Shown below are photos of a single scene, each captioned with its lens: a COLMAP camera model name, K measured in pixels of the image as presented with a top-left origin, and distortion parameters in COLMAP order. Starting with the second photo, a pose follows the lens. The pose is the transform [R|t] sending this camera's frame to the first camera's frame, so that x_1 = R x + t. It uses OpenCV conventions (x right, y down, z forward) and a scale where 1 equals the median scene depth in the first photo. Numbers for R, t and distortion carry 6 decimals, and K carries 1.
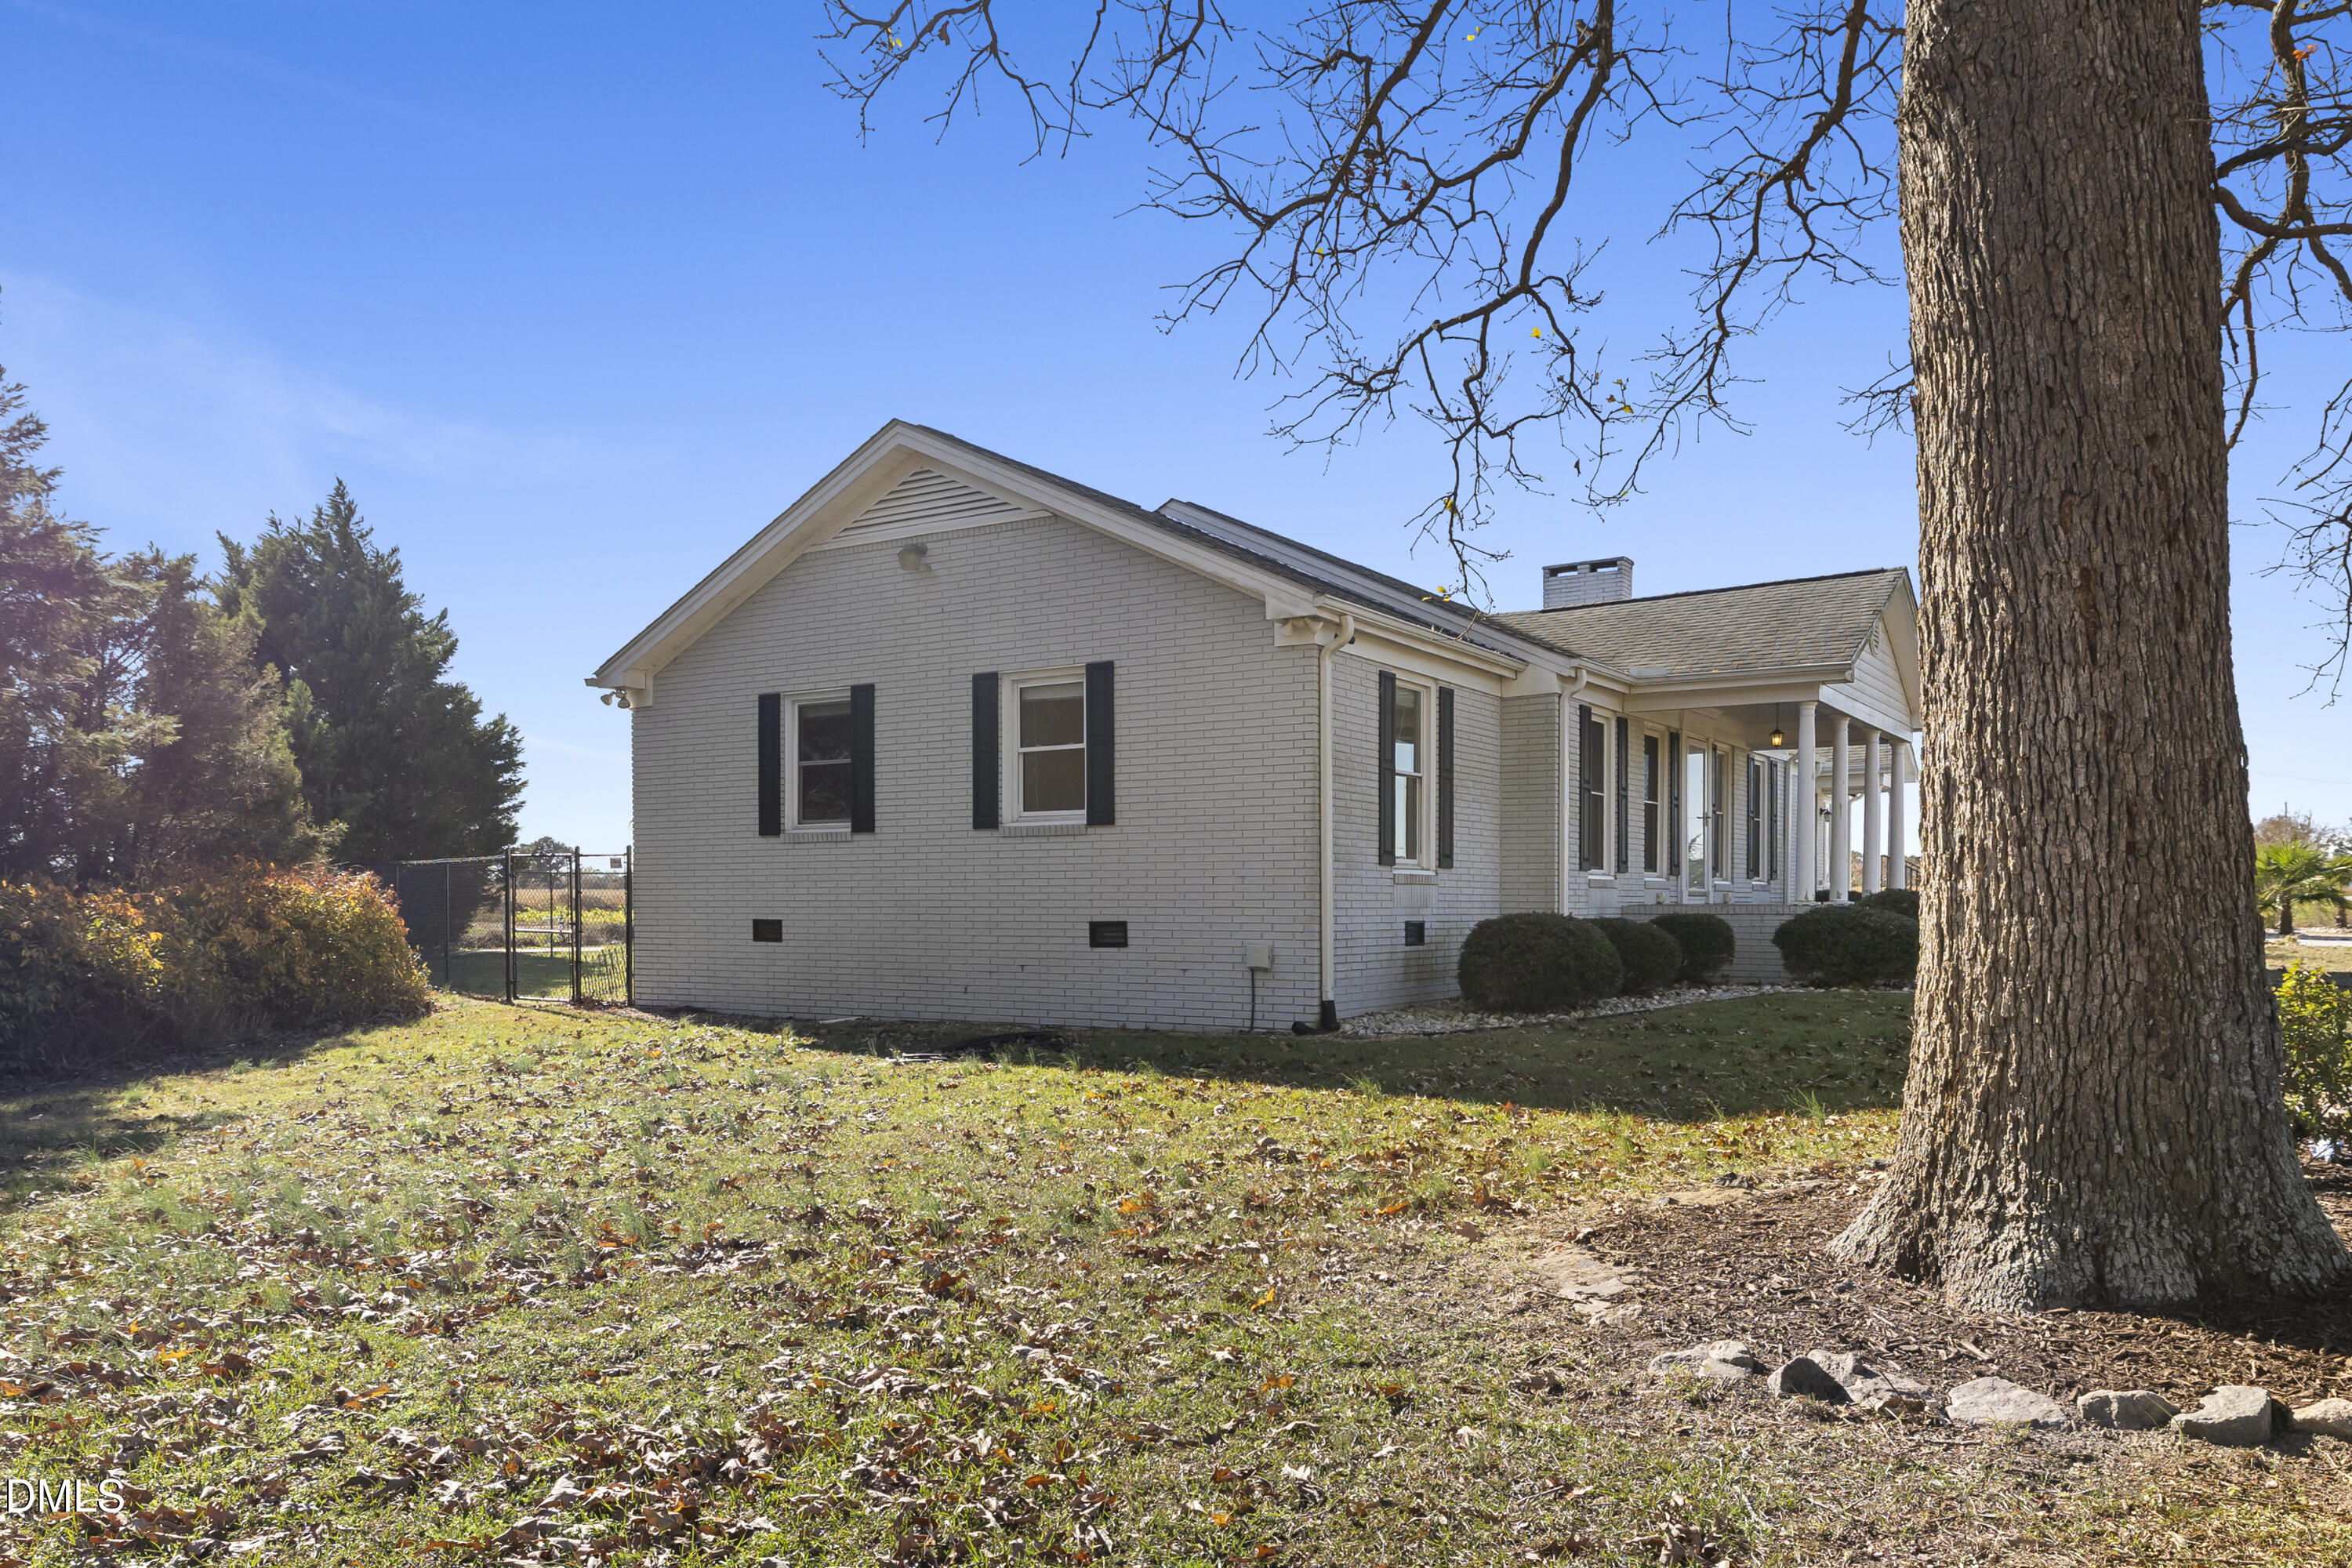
lens RADIAL K [[1593.8, 0, 1178.3], [0, 1593.8, 851.8], [0, 0, 1]] dist [0.002161, -0.000102]
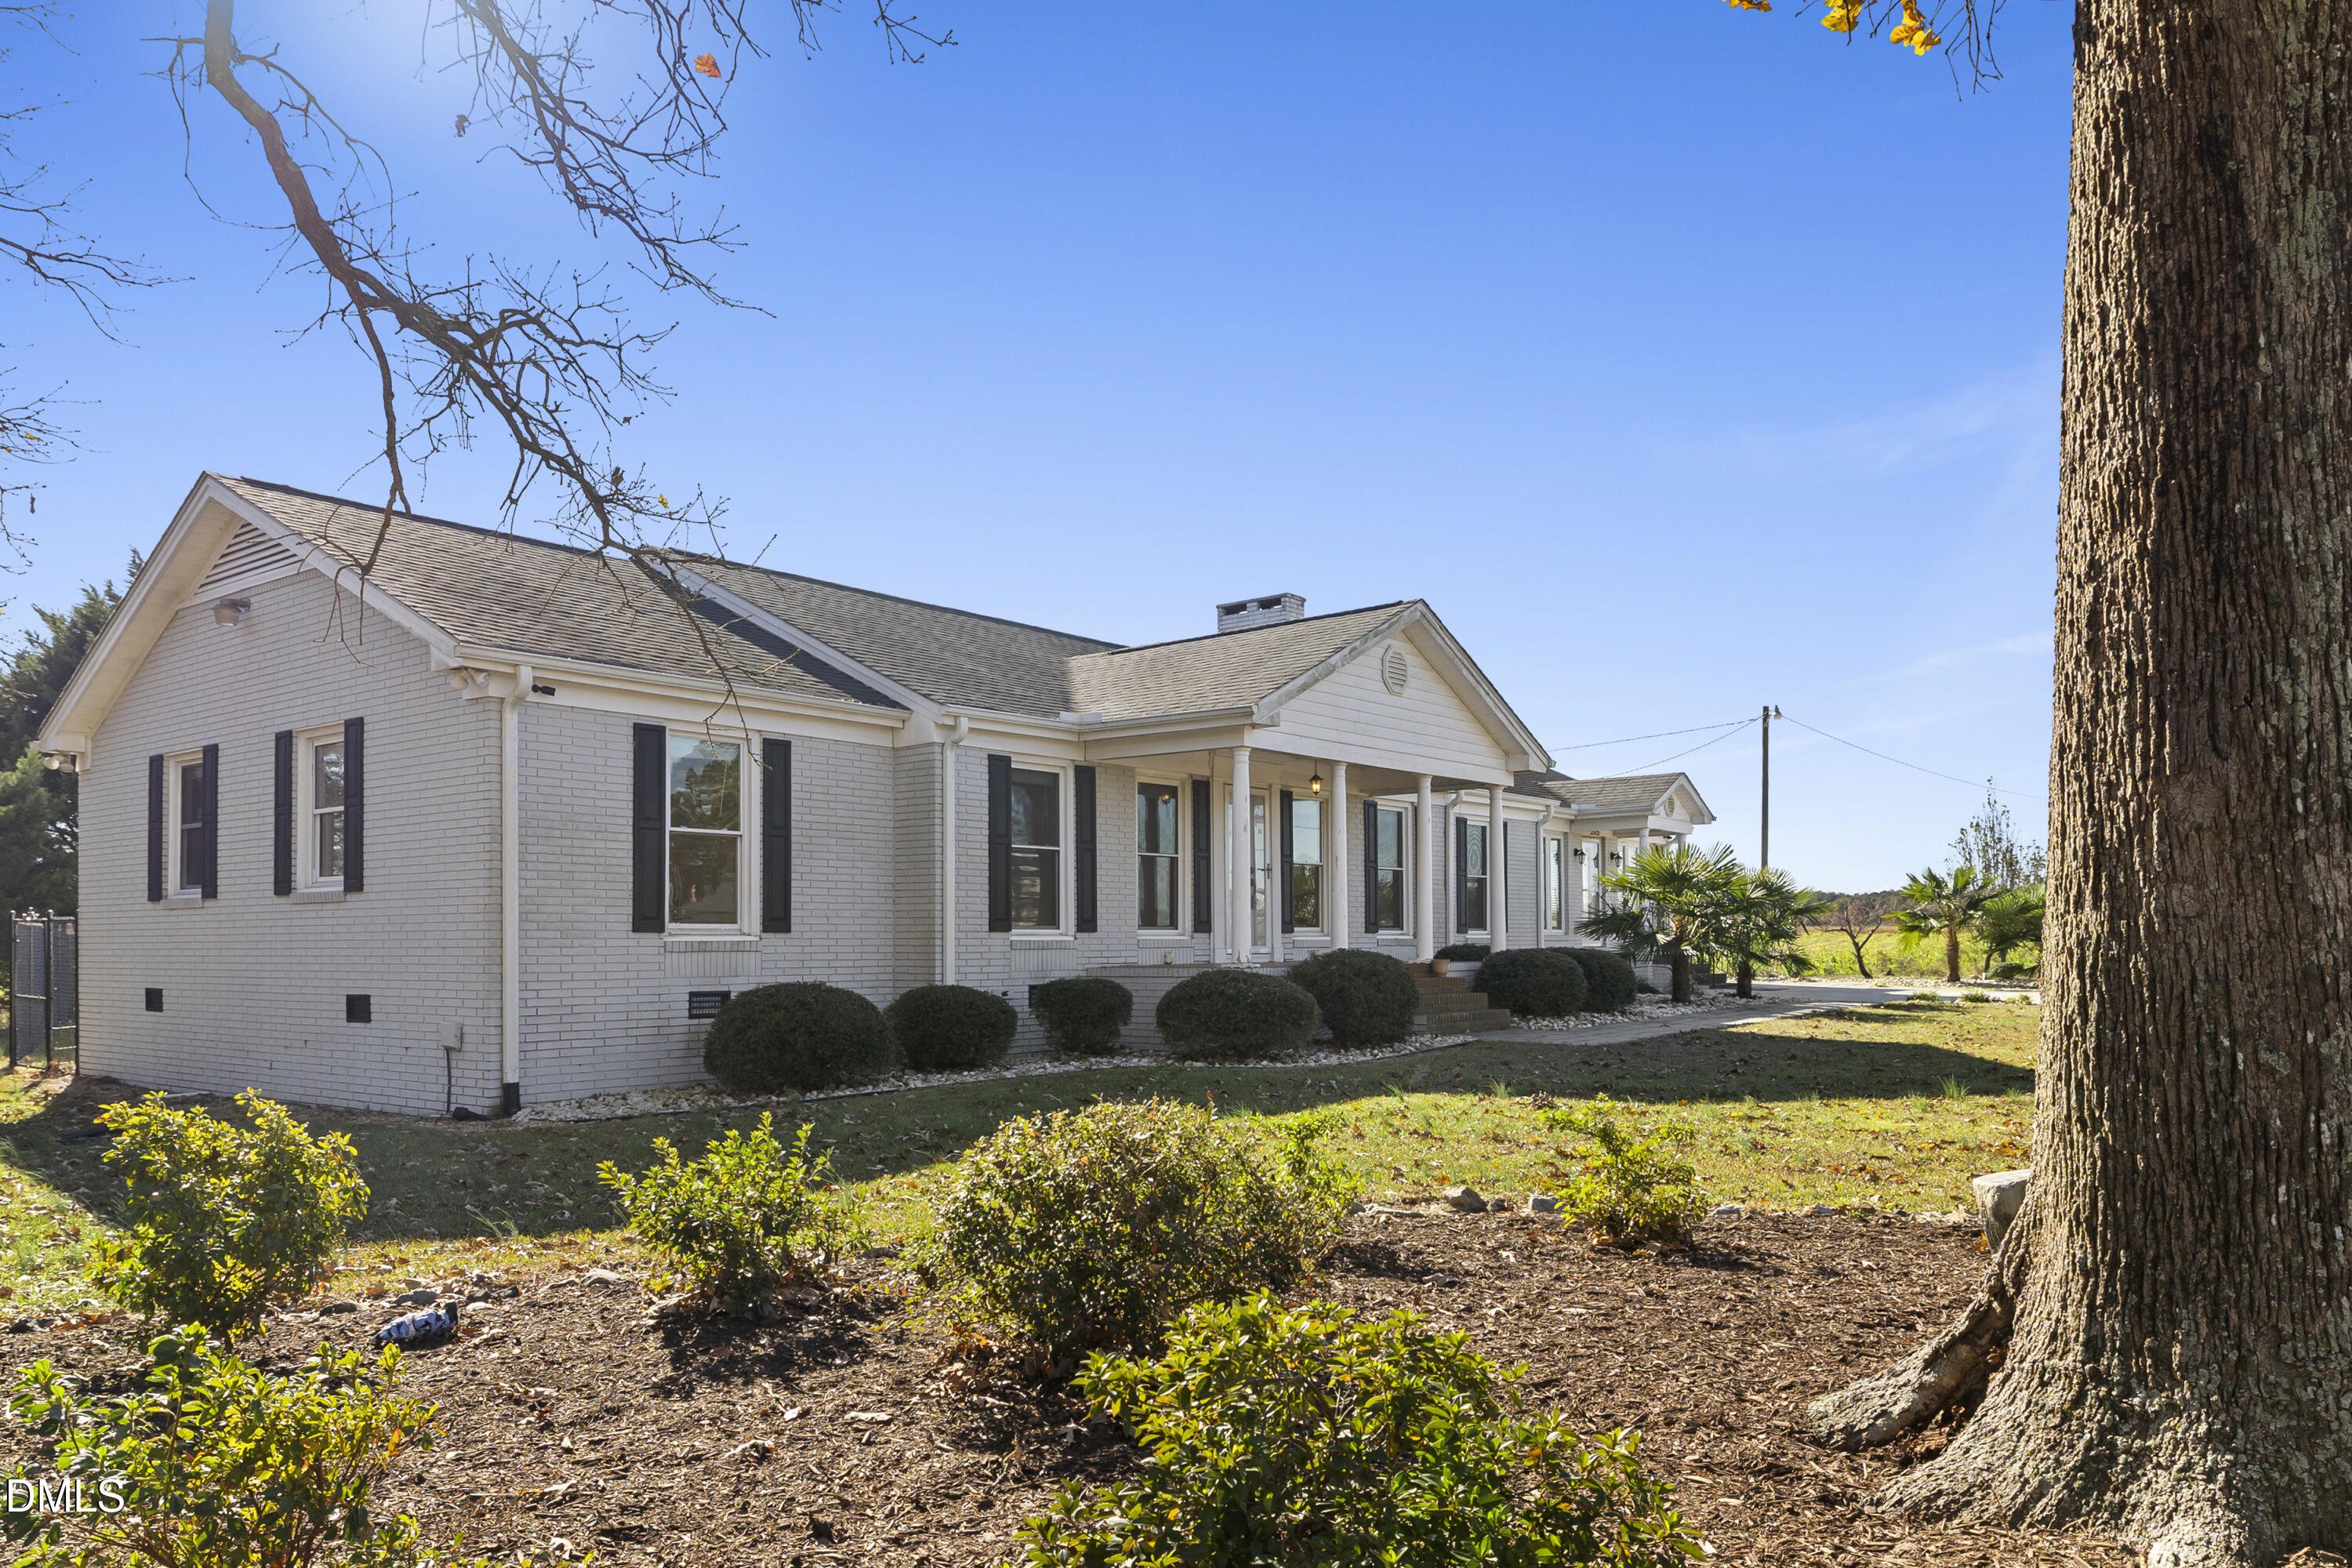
lens RADIAL K [[1593.8, 0, 1178.3], [0, 1593.8, 851.8], [0, 0, 1]] dist [0.002161, -0.000102]
pose [[0.998033, -0.010757, -0.061758, 0.441161], [0.009161, 0.999618, -0.026071, -0.010385], [0.062015, 0.025454, 0.997751, 0.082676]]
